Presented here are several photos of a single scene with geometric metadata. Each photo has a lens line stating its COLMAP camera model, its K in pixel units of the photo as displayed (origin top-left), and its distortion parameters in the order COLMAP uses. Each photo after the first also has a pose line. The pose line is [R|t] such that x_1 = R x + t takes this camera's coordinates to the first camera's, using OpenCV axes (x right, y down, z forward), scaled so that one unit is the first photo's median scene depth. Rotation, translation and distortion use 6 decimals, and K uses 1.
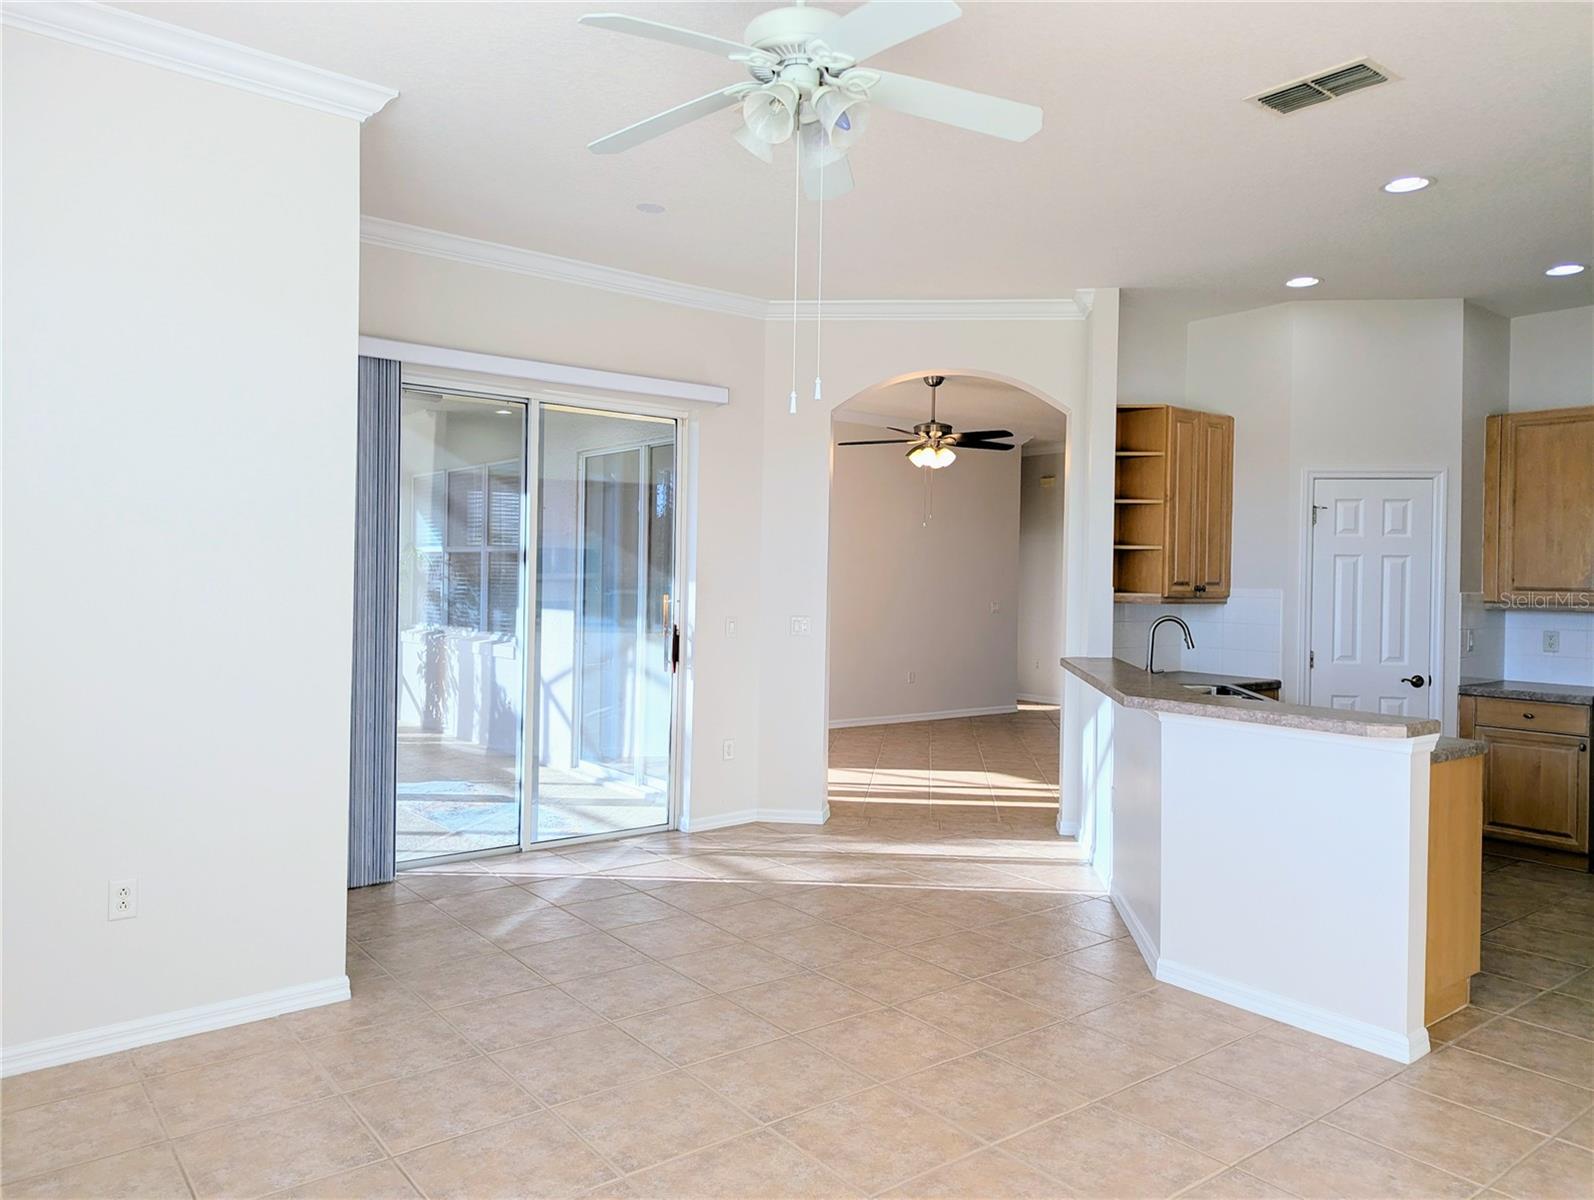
lens RADIAL K [[1120.1, 0, 800.8], [0, 1120.1, 579.8], [0, 0, 1]] dist [0.064790, -0.044269]
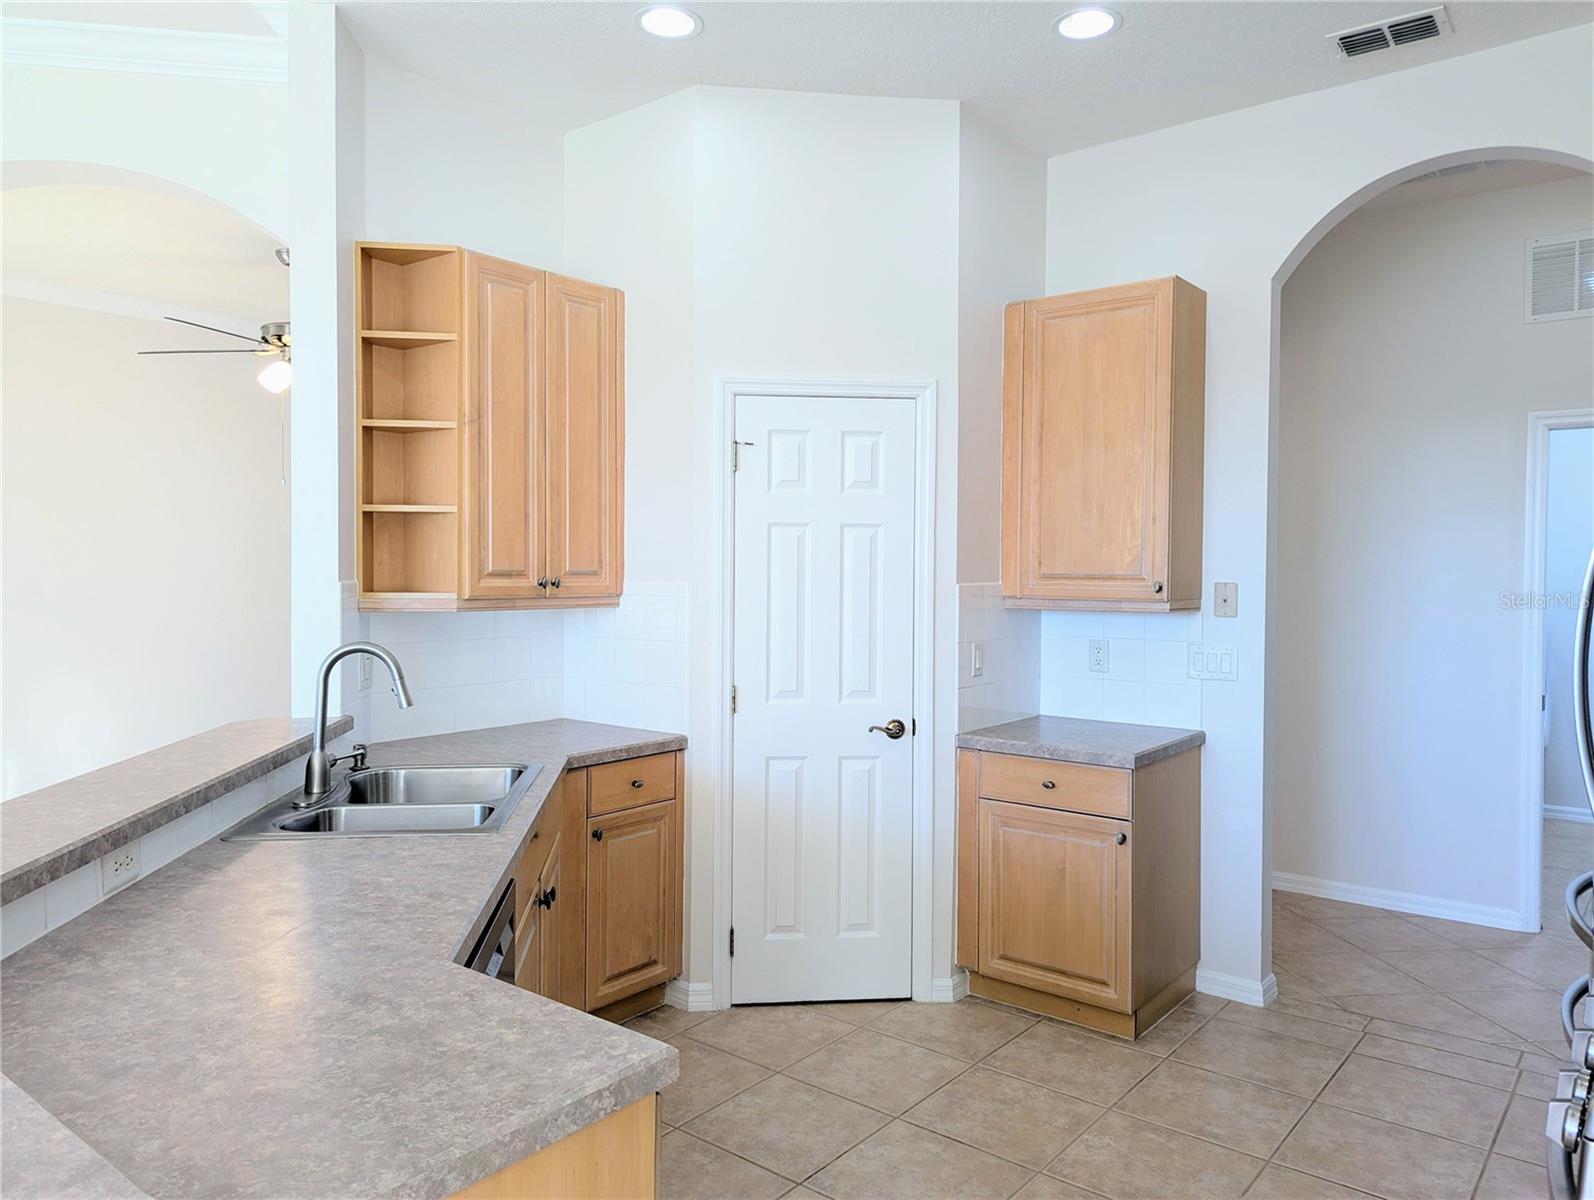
lens RADIAL K [[1115.4, 0, 795.6], [0, 1115.4, 588.8], [0, 0, 1]] dist [0.107596, -0.112158]
pose [[0.975573, -0.013709, 0.219248, 0.359109], [0.009228, 0.999727, 0.021446, -0.000044], [-0.219482, -0.018899, 0.975433, 0.425702]]
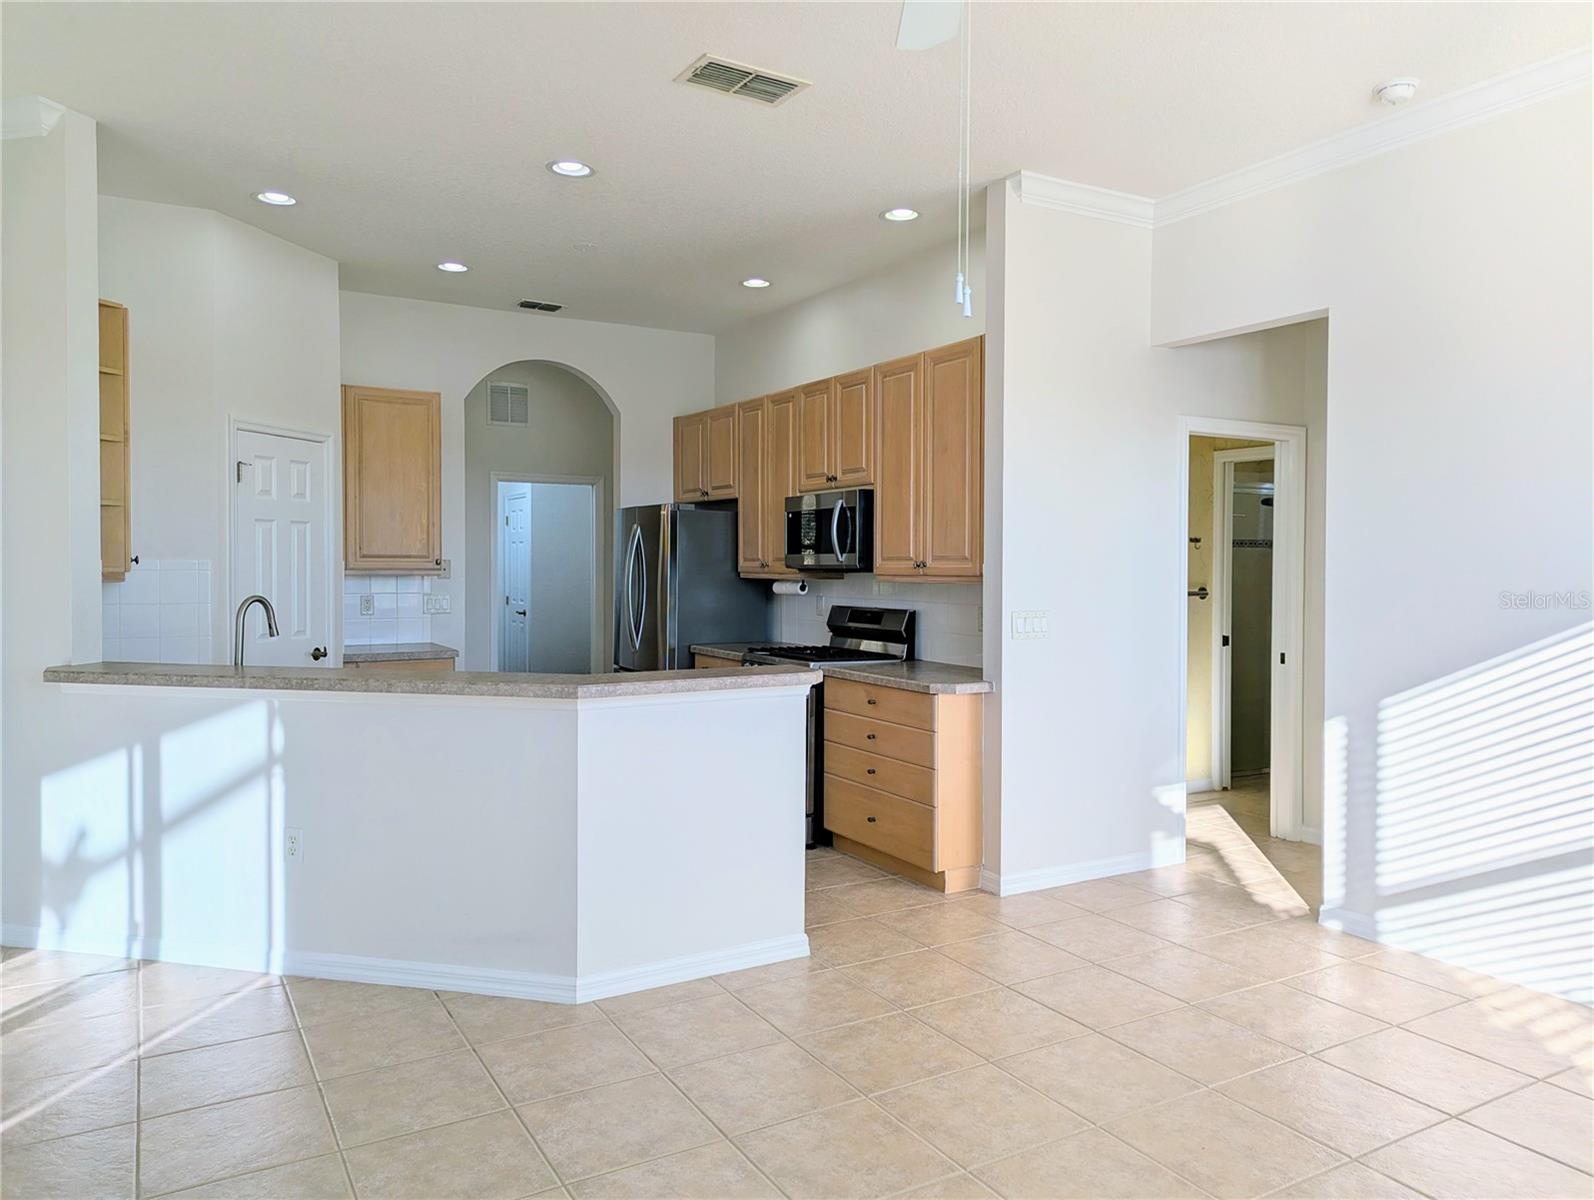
lens RADIAL K [[1120.1, 0, 800.8], [0, 1120.1, 579.8], [0, 0, 1]] dist [0.064790, -0.044269]
pose [[0.139559, -0.031173, 0.989723, -0.341923], [0.002462, 0.999512, 0.031135, -0.001643], [-0.990211, -0.001909, 0.139568, 0.466425]]
